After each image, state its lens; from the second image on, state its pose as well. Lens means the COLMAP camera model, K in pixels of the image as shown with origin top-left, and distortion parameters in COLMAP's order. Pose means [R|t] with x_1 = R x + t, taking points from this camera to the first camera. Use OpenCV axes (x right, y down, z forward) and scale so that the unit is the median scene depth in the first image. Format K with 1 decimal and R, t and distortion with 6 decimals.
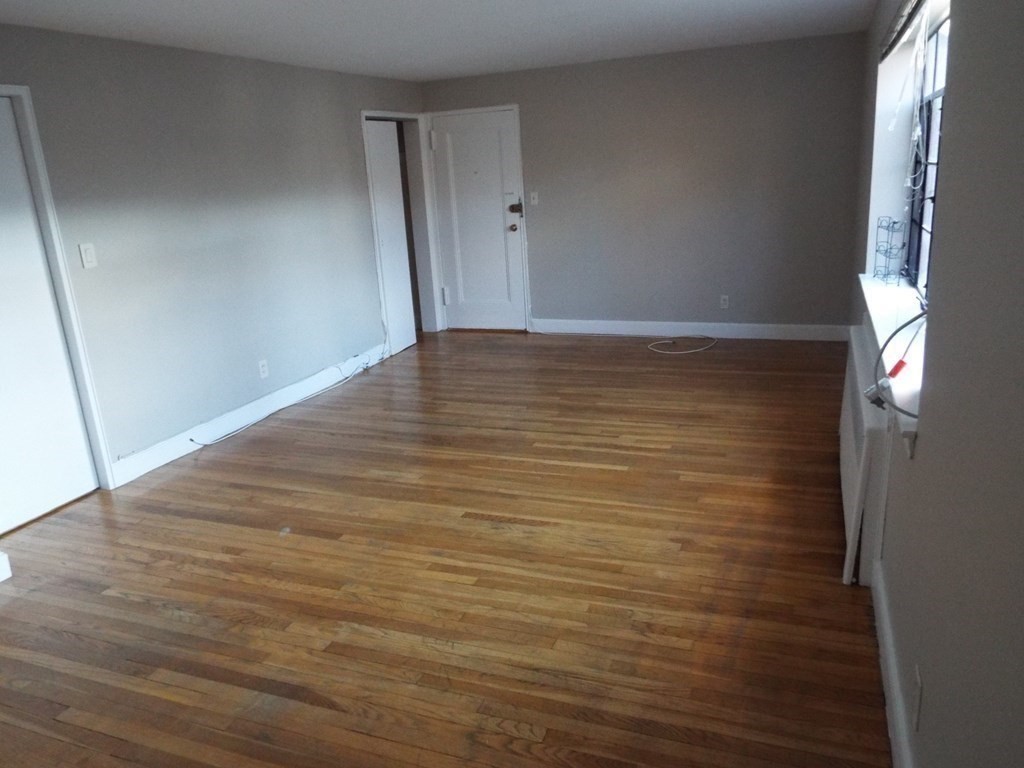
lens RADIAL K [[757.1, 0, 512.0], [0, 757.1, 384.0], [0, 0, 1]] dist [-0.028132, 0.049966]
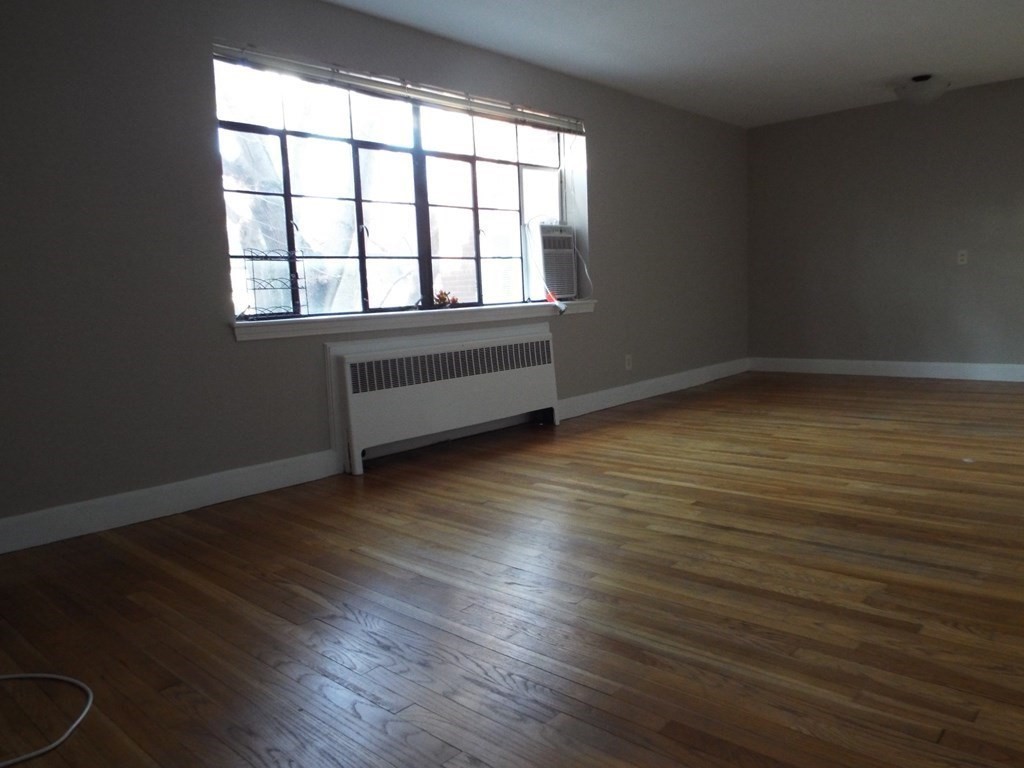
lens RADIAL K [[757.1, 0, 512.0], [0, 757.1, 384.0], [0, 0, 1]] dist [-0.028132, 0.049966]
pose [[-0.931409, 0.061836, 0.358683, -0.073217], [0.199397, 0.911115, 0.360709, -0.310228], [-0.304497, 0.407488, -0.860950, 1.591829]]
